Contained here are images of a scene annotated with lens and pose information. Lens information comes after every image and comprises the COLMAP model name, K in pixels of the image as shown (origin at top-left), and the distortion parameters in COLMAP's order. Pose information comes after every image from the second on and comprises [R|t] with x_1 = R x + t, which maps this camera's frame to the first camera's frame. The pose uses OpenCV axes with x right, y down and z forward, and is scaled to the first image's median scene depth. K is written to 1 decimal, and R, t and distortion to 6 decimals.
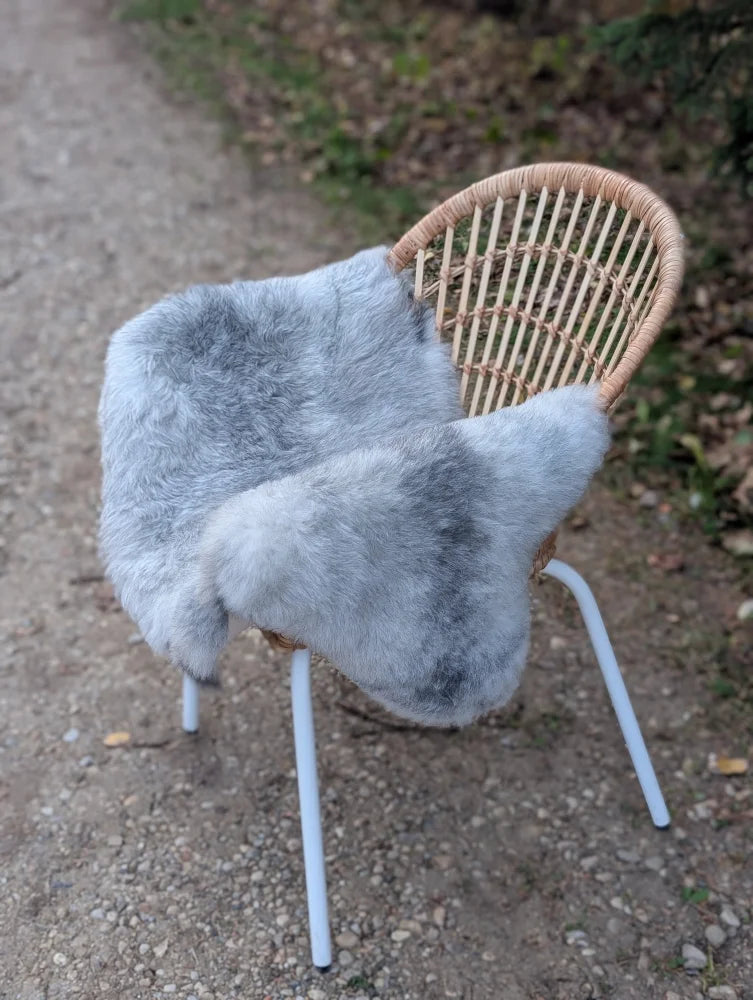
lens RADIAL K [[1393.3, 0, 376.5], [0, 1393.3, 500.0], [0, 0, 1]] dist [0.212795, -0.885565]
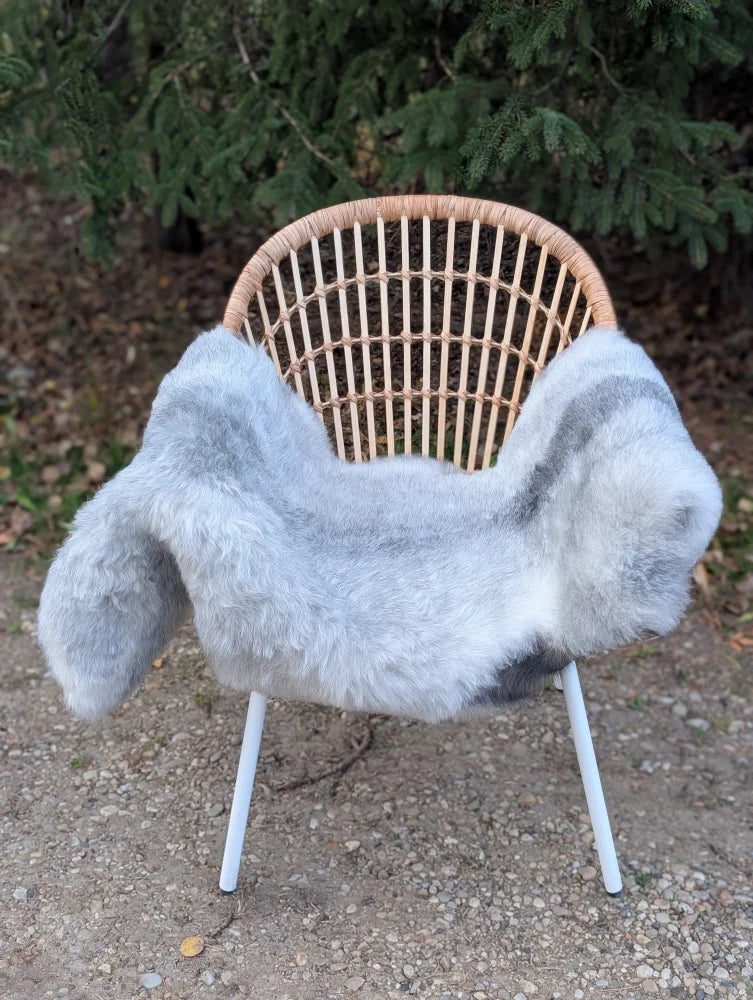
lens RADIAL K [[1396.6, 0, 389.9], [0, 1396.6, 502.5], [0, 0, 1]] dist [0.217511, -0.899015]
pose [[0.452761, -0.358234, 0.816503, -0.837344], [0.425419, 0.891577, 0.155272, -0.177447], [-0.783598, 0.277055, 0.556070, 0.387489]]
